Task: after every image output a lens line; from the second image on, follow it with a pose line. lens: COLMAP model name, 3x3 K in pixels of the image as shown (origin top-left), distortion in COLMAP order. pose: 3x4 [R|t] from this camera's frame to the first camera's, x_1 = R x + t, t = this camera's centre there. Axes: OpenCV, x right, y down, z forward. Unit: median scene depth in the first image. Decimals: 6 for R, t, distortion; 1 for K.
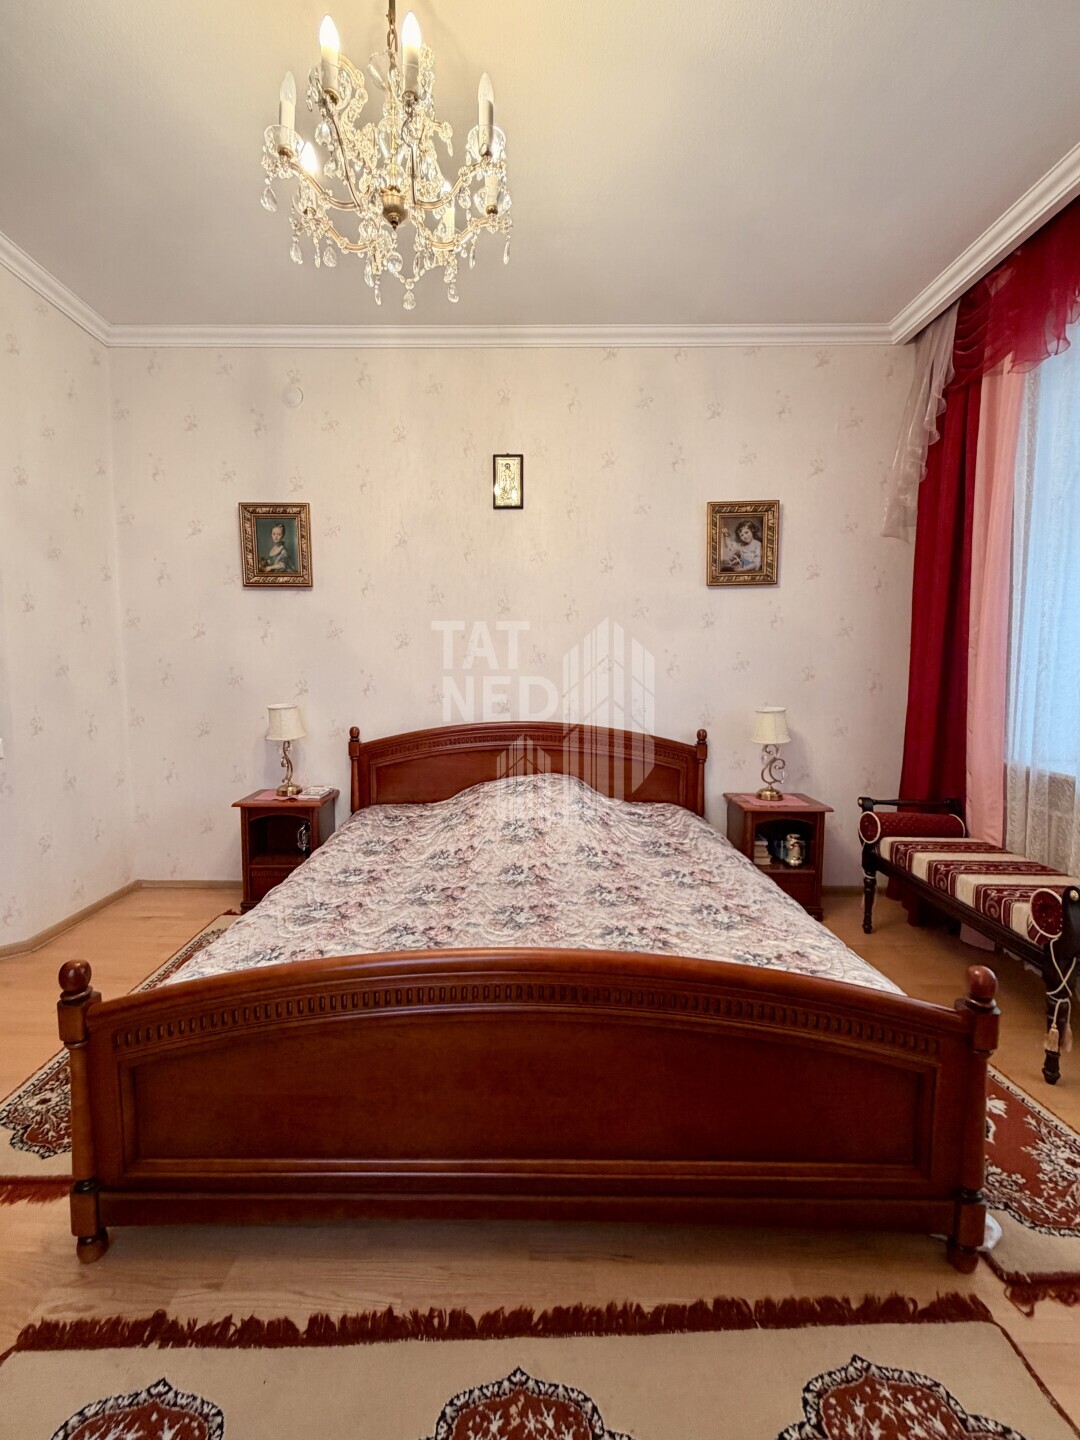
lens RADIAL K [[642.7, 0, 540.0], [0, 642.7, 720.0], [0, 0, 1]] dist [-0.000862, -0.000286]
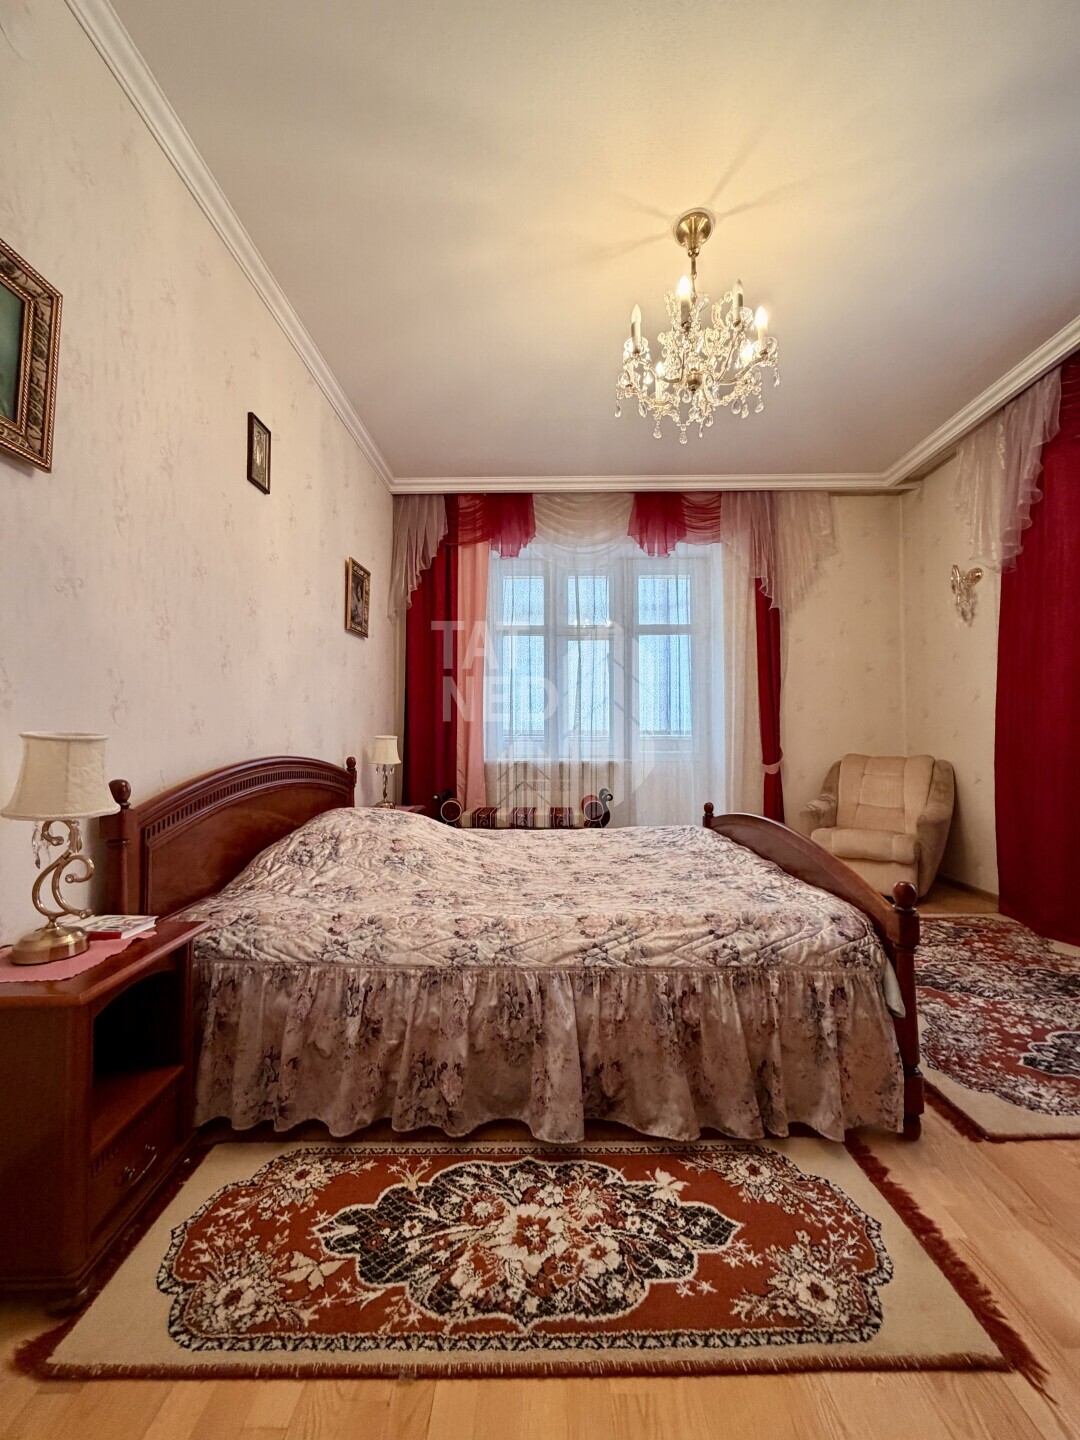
lens RADIAL K [[582.8, 0, 540.0], [0, 582.8, 720.0], [0, 0, 1]] dist [0.000088, -0.000333]
pose [[0.003074, 0.025848, 0.999661, -1.375025], [0.089945, 0.995607, -0.026020, 0.011766], [-0.995942, 0.089995, 0.000736, 1.226565]]
